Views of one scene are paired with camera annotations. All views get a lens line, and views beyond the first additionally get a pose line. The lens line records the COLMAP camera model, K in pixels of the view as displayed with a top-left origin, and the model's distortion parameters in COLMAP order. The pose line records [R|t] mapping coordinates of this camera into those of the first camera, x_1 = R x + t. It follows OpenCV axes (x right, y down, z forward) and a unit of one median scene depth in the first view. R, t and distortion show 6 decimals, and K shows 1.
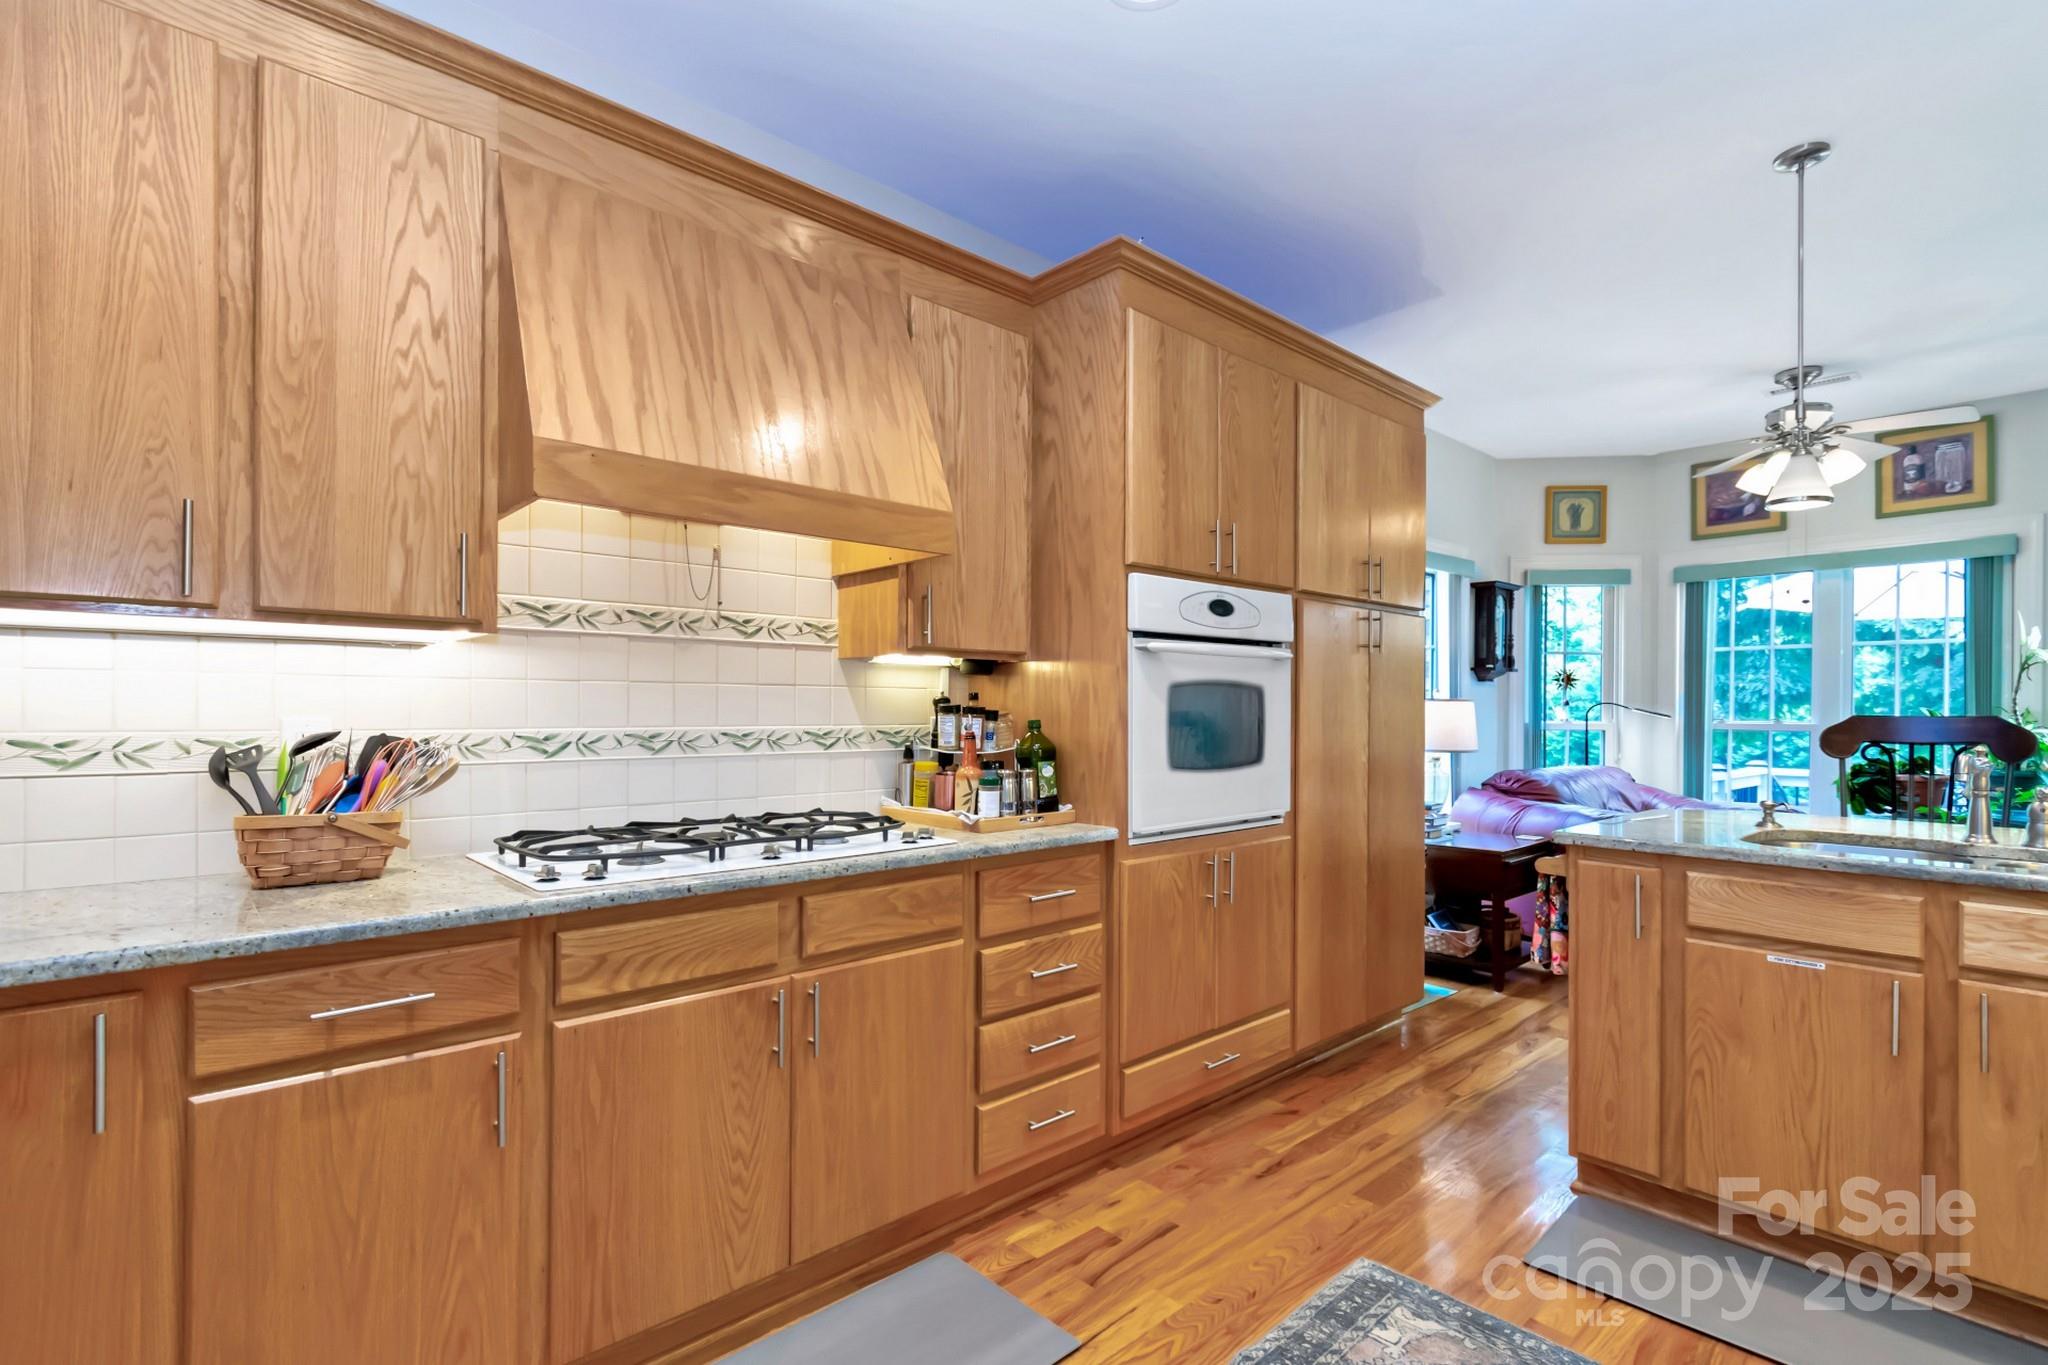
lens RADIAL K [[938.8, 0, 1014.4], [0, 938.8, 696.4], [0, 0, 1]] dist [-0.005245, -0.001258]
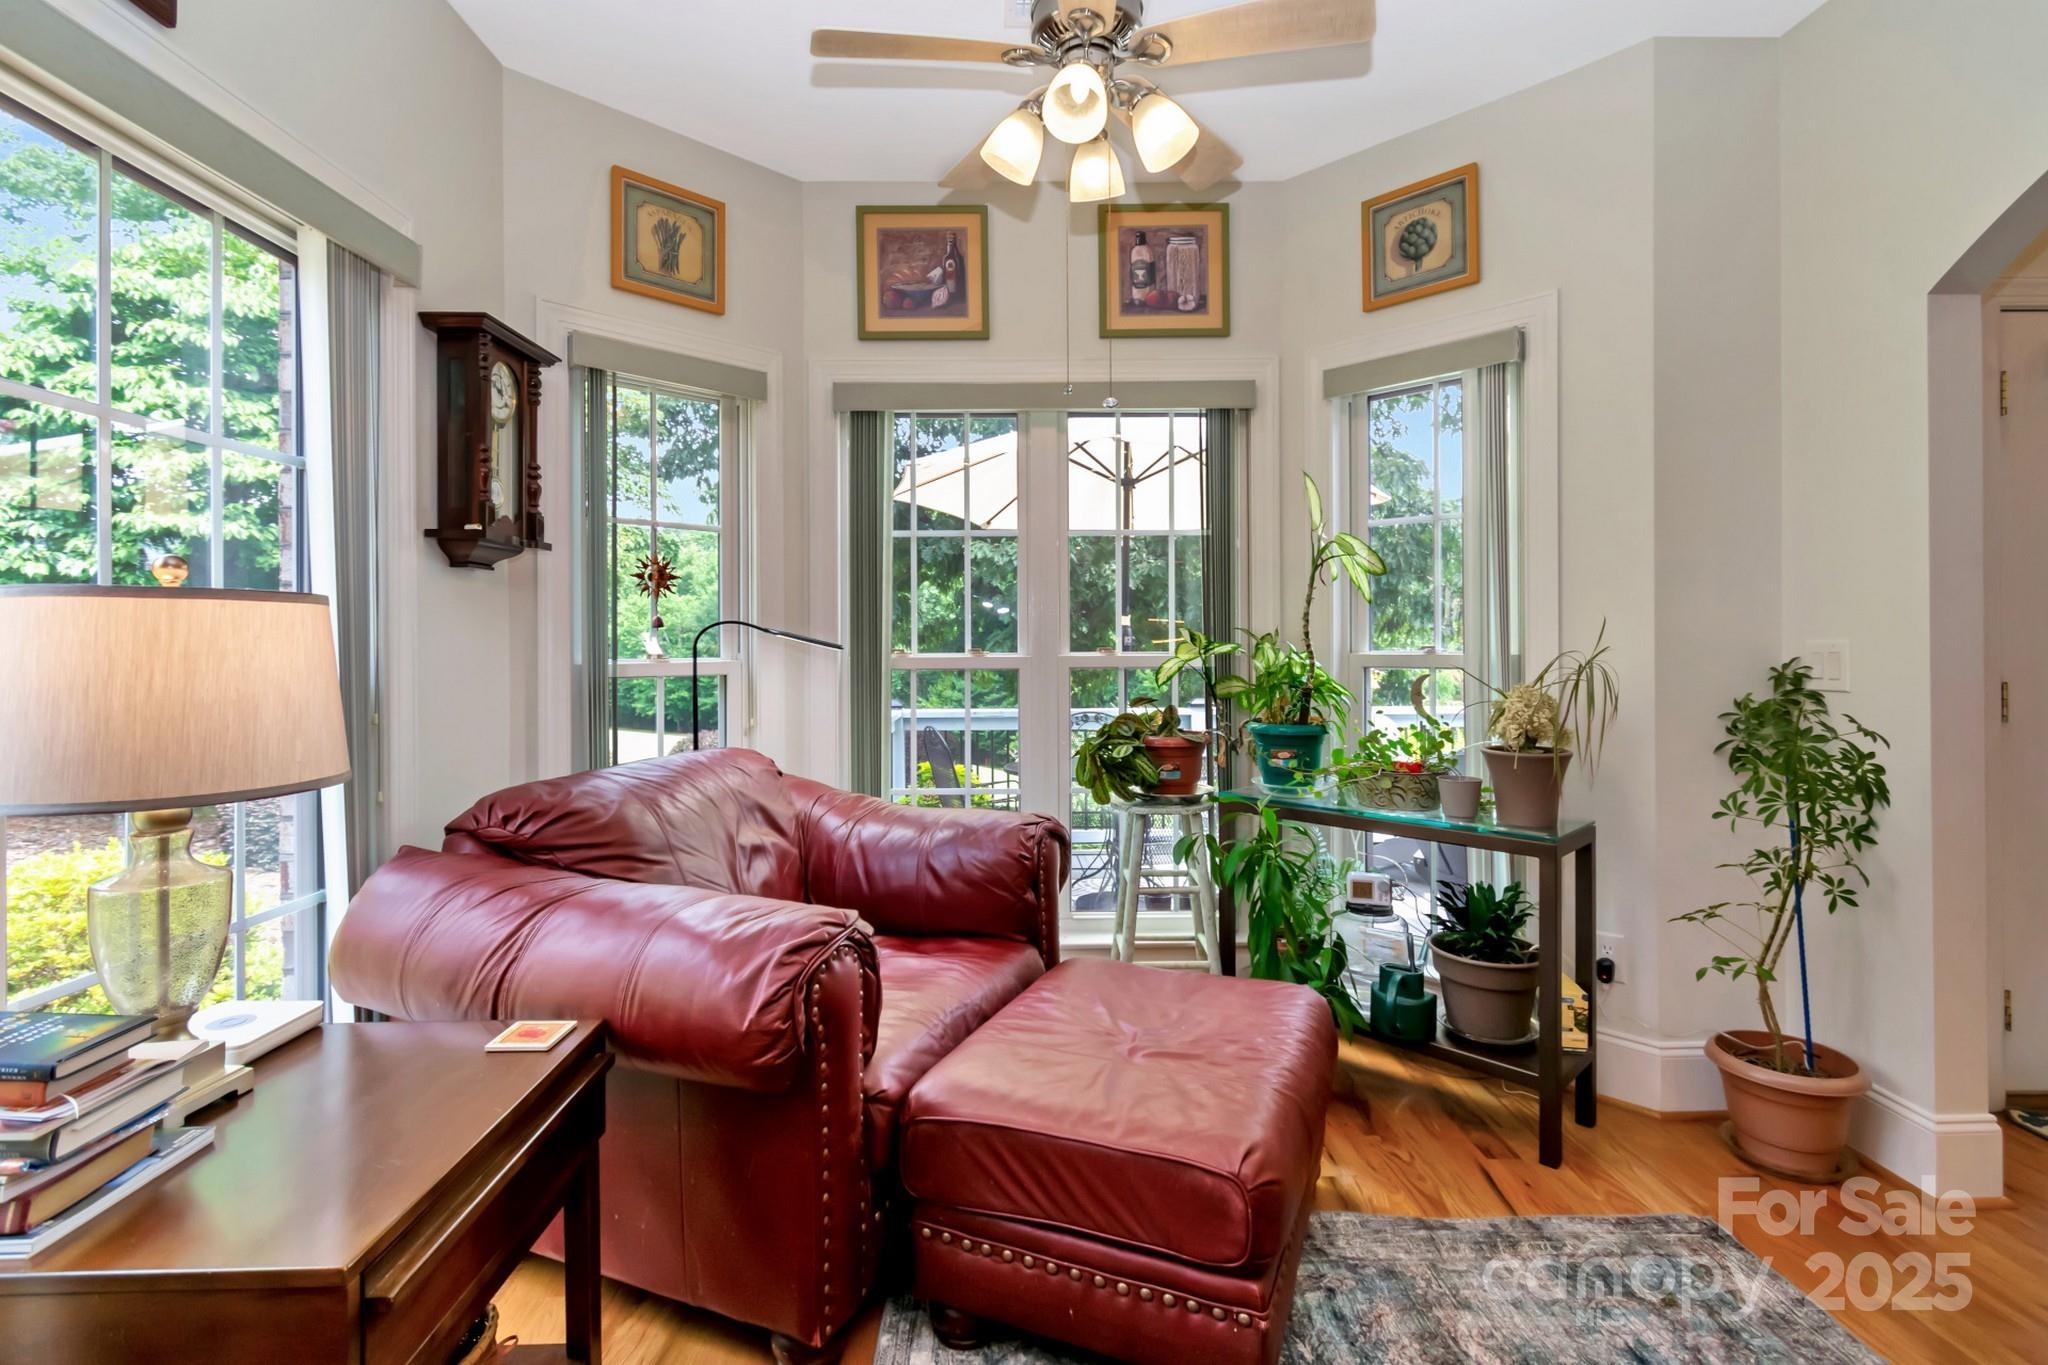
lens RADIAL K [[938.8, 0, 1025.2], [0, 938.8, 681.2], [0, 0, 1]] dist [-0.005245, -0.001258]
pose [[0.637449, -0.037765, 0.769566, 0.345006], [-0.005233, 0.998563, 0.053337, 0.011042], [-0.770475, -0.038027, 0.636336, 0.557094]]
